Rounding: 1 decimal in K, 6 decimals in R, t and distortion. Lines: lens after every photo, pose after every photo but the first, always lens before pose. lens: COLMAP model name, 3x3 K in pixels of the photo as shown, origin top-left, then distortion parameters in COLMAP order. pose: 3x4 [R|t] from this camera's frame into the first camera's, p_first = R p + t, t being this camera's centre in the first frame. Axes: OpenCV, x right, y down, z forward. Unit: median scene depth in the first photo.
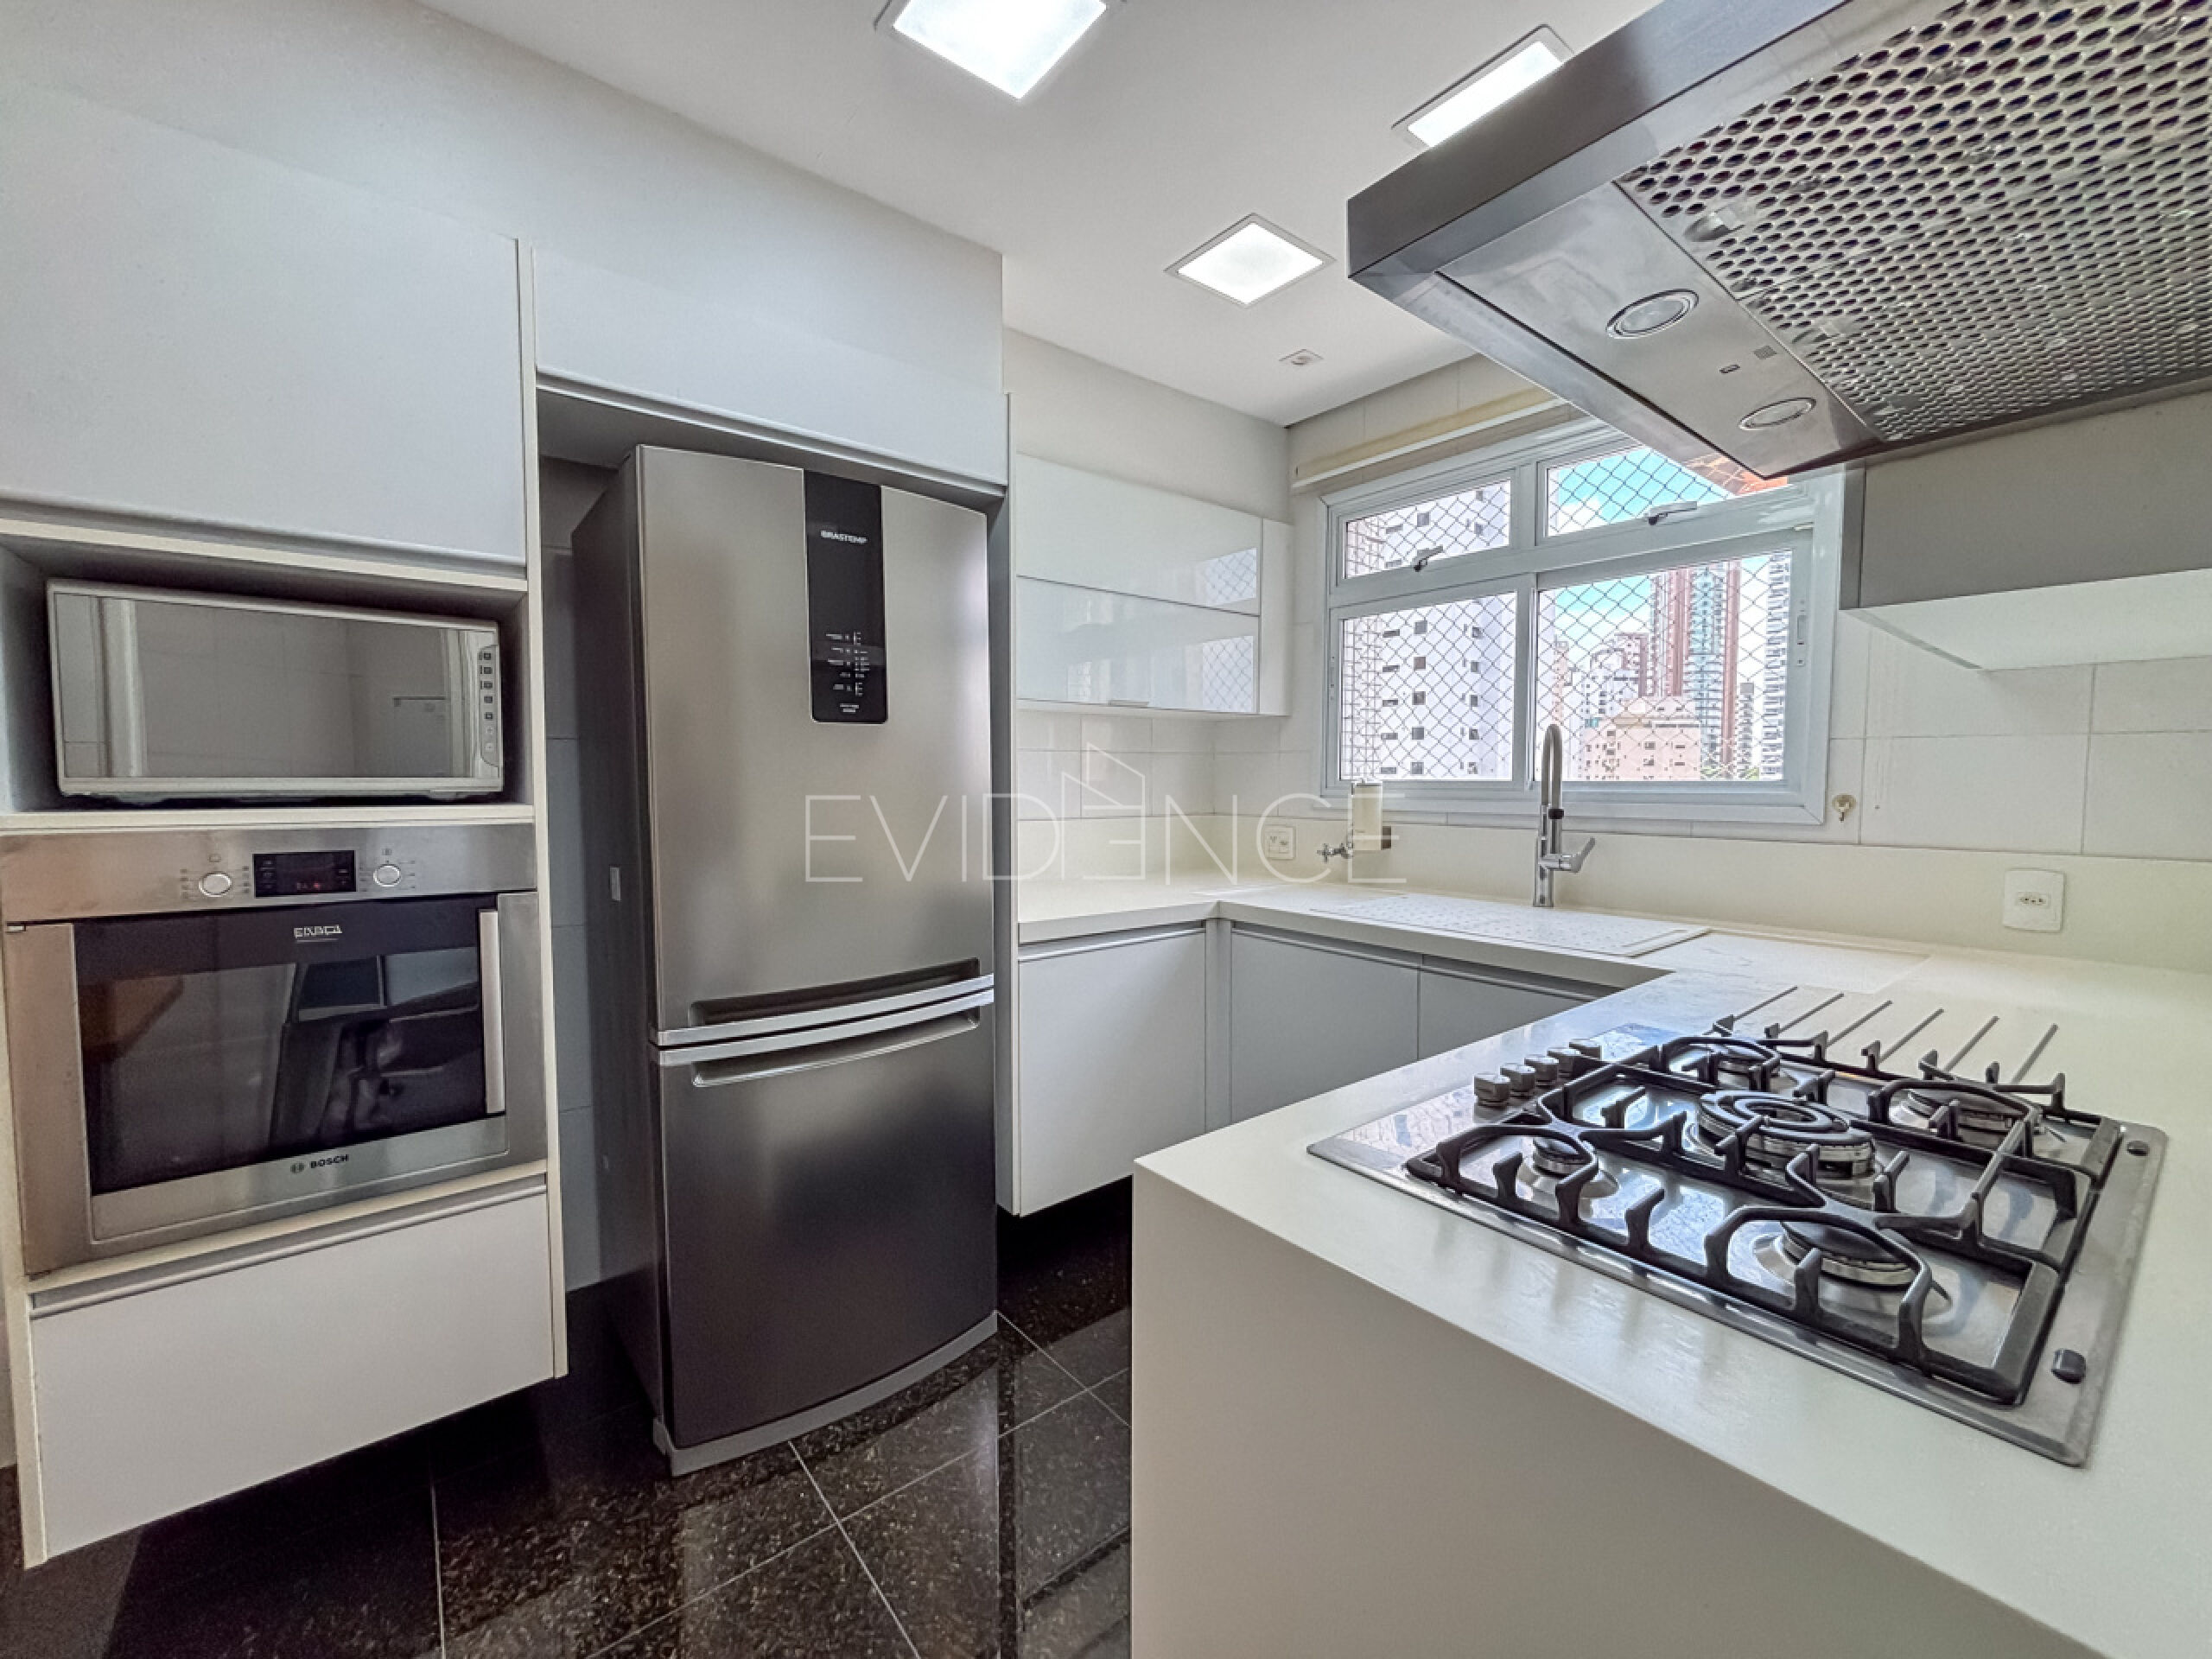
lens RADIAL K [[895.8, 0, 1095.3], [0, 895.8, 831.5], [0, 0, 1]] dist [-0.001095, -0.000024]
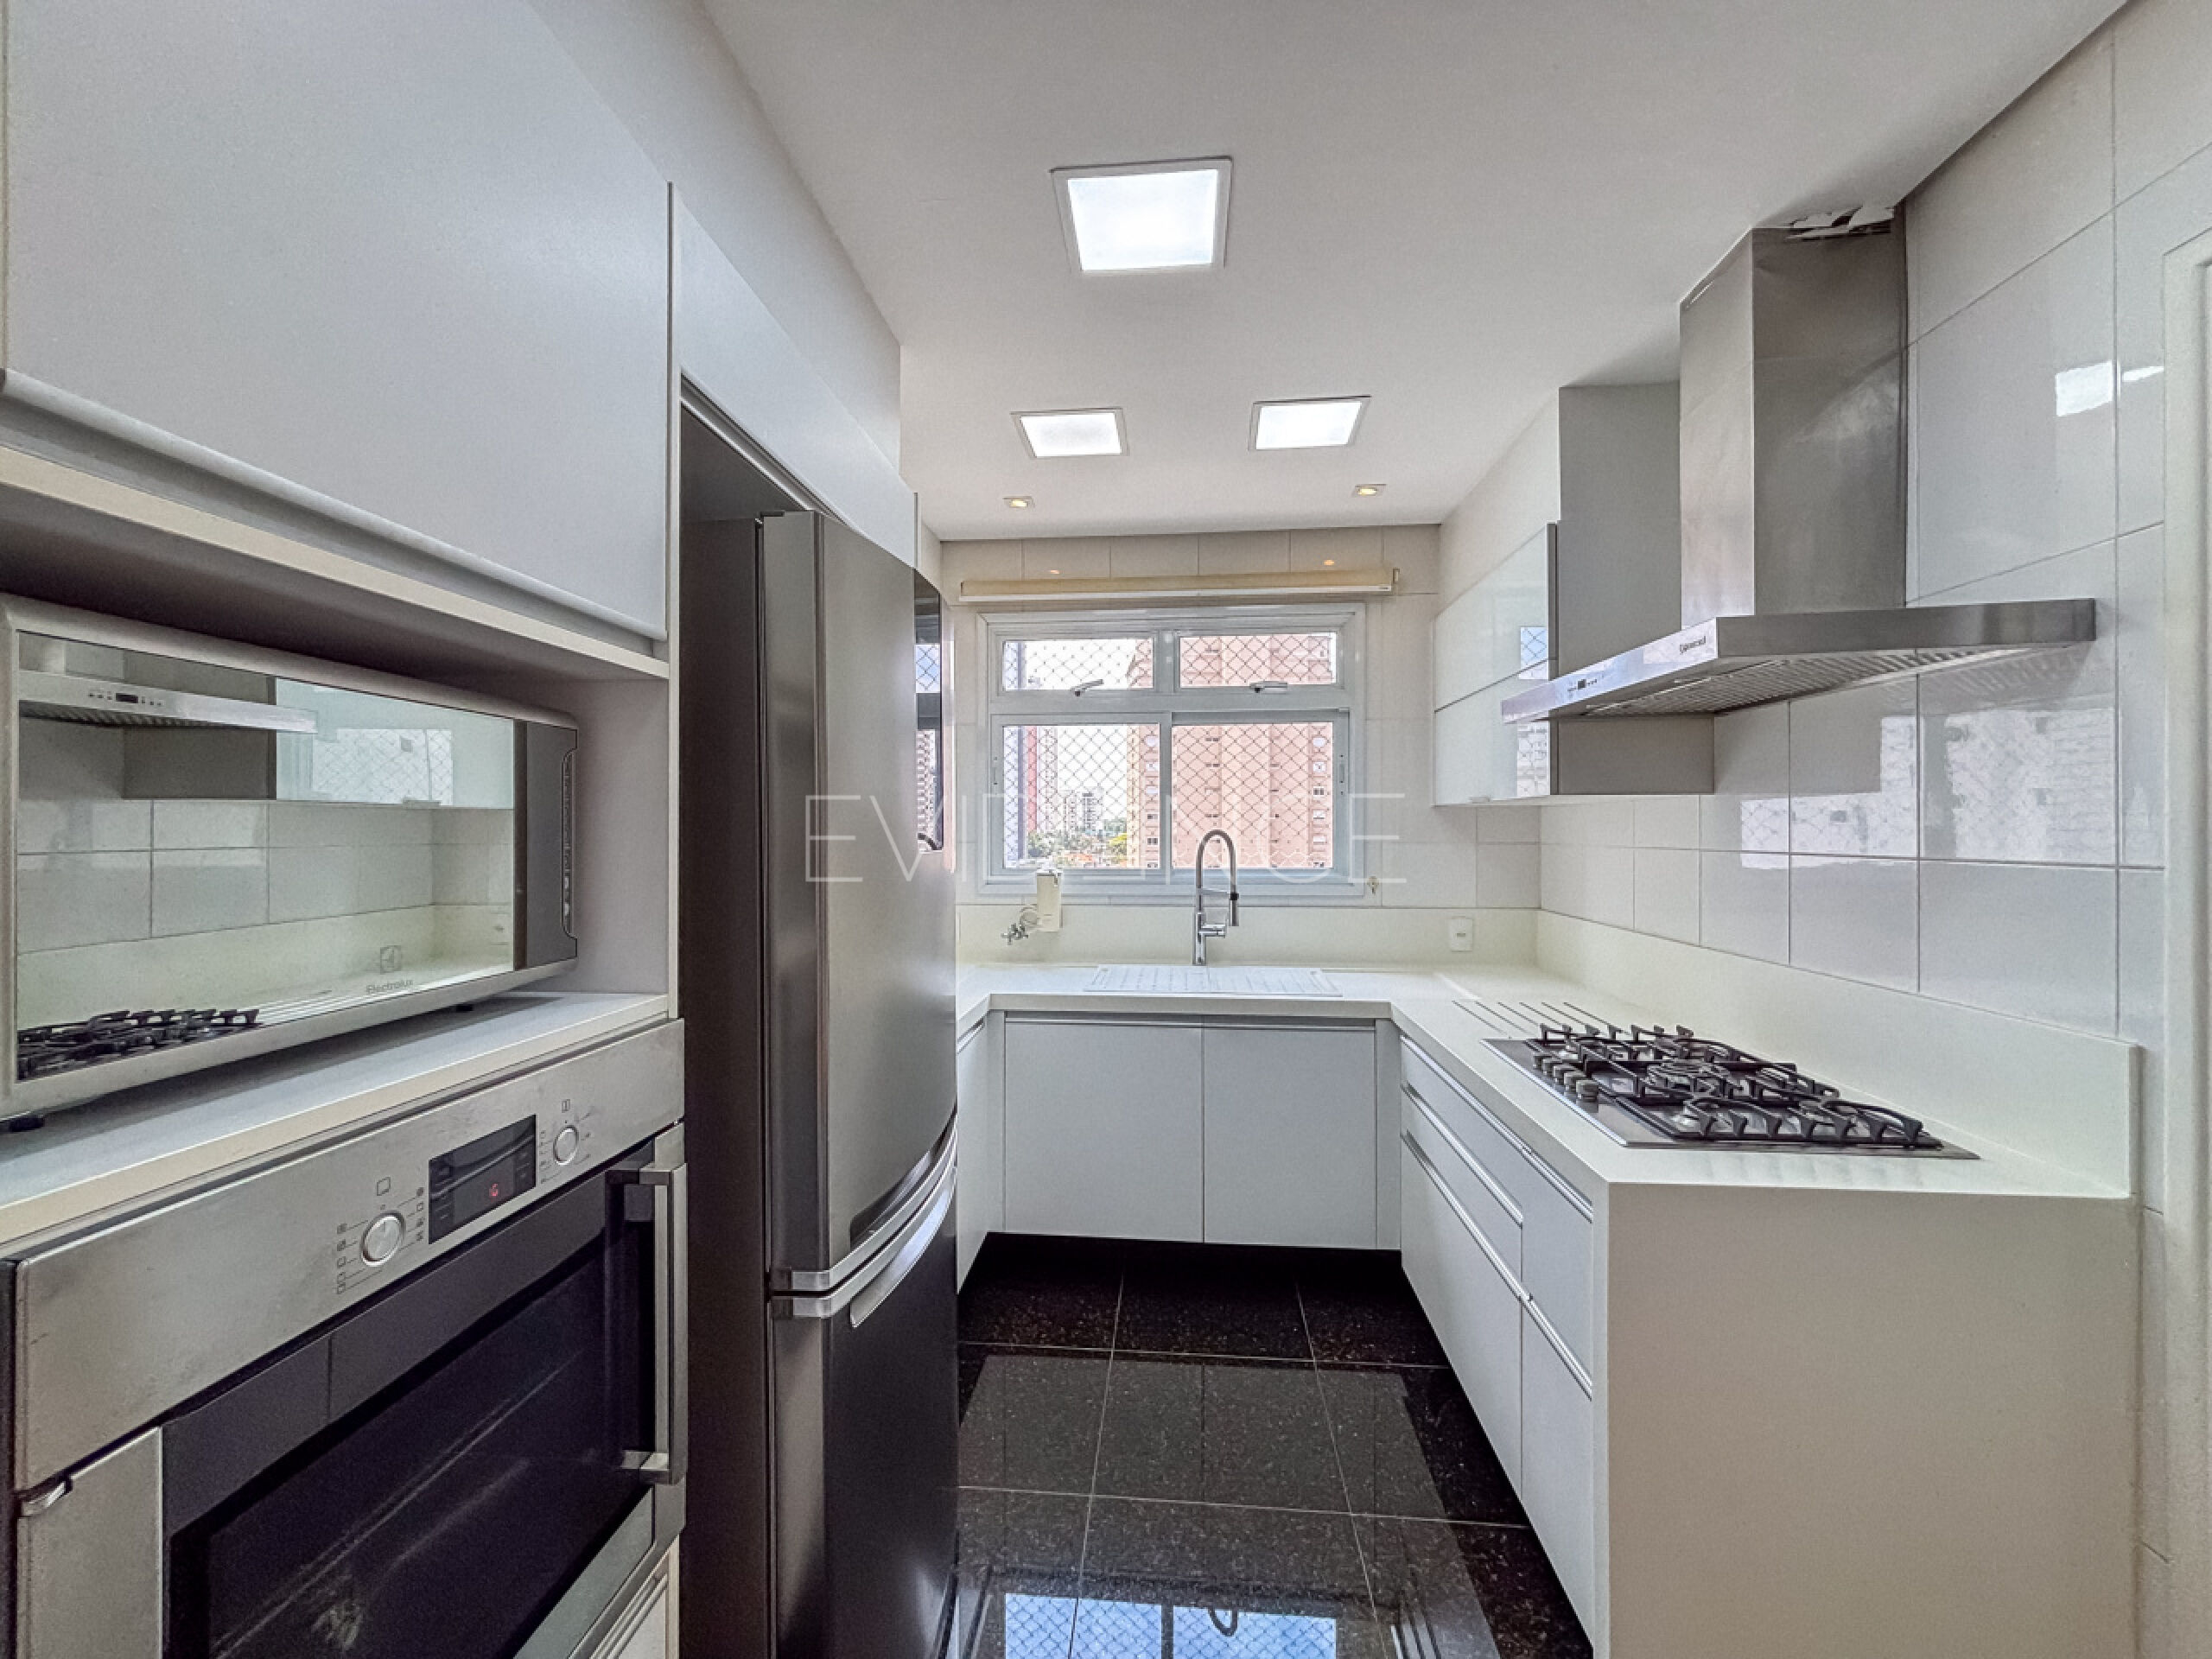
lens RADIAL K [[895.8, 0, 1089.0], [0, 895.8, 829.2], [0, 0, 1]] dist [-0.001095, -0.000024]
pose [[0.695980, -0.002433, 0.718057, -0.616463], [0.047754, 0.997937, -0.042904, -0.073823], [-0.716472, 0.064150, 0.694660, 0.207842]]
